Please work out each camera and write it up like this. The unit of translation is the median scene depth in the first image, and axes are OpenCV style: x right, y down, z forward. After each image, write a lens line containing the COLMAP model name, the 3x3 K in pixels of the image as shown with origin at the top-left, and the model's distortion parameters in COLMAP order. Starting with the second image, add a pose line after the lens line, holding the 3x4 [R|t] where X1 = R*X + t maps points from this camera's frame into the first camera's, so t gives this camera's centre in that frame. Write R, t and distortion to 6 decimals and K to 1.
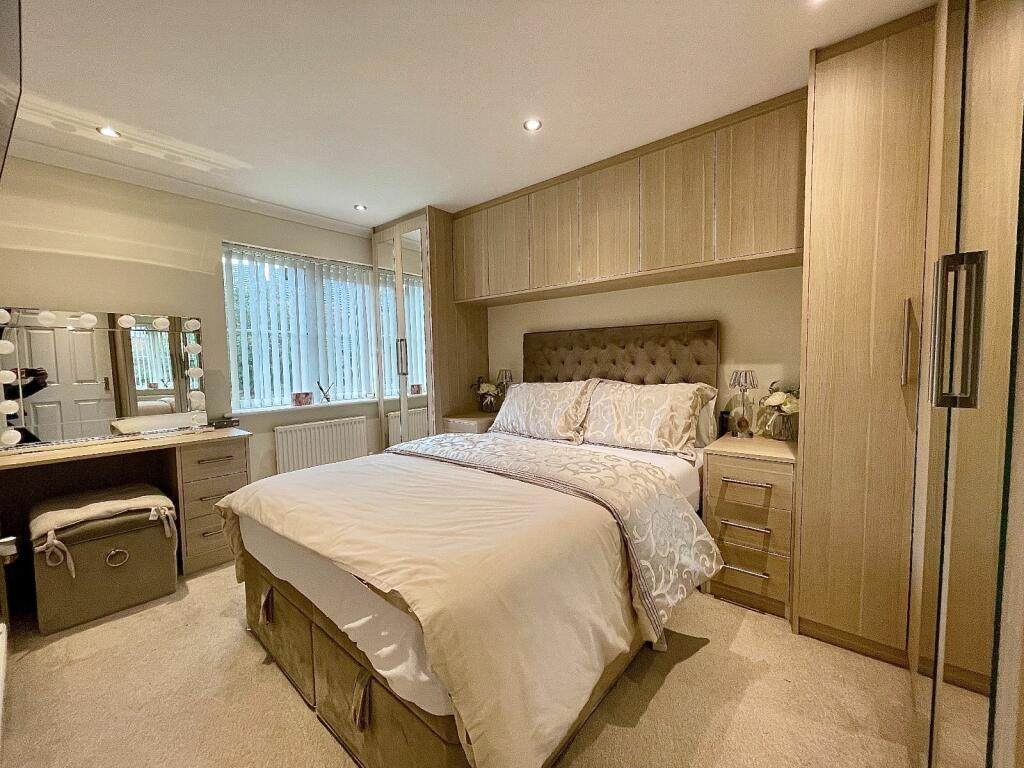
lens RADIAL K [[412.0, 0, 510.8], [0, 412.0, 386.2], [0, 0, 1]] dist [-0.015057, 0.006879]
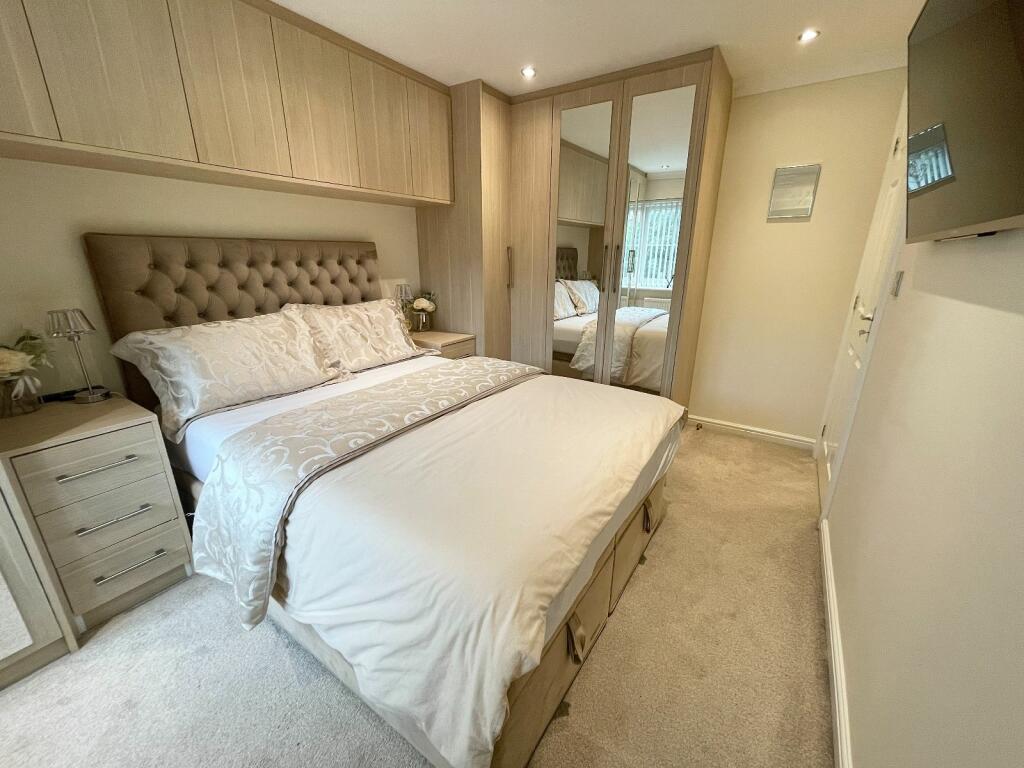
lens RADIAL K [[412.0, 0, 510.8], [0, 412.0, 386.2], [0, 0, 1]] dist [-0.015057, 0.006879]
pose [[-0.114259, -0.290282, 0.950095, -0.839286], [0.055926, 0.952963, 0.297884, -0.104864], [-0.991876, 0.087171, -0.092650, 0.825231]]
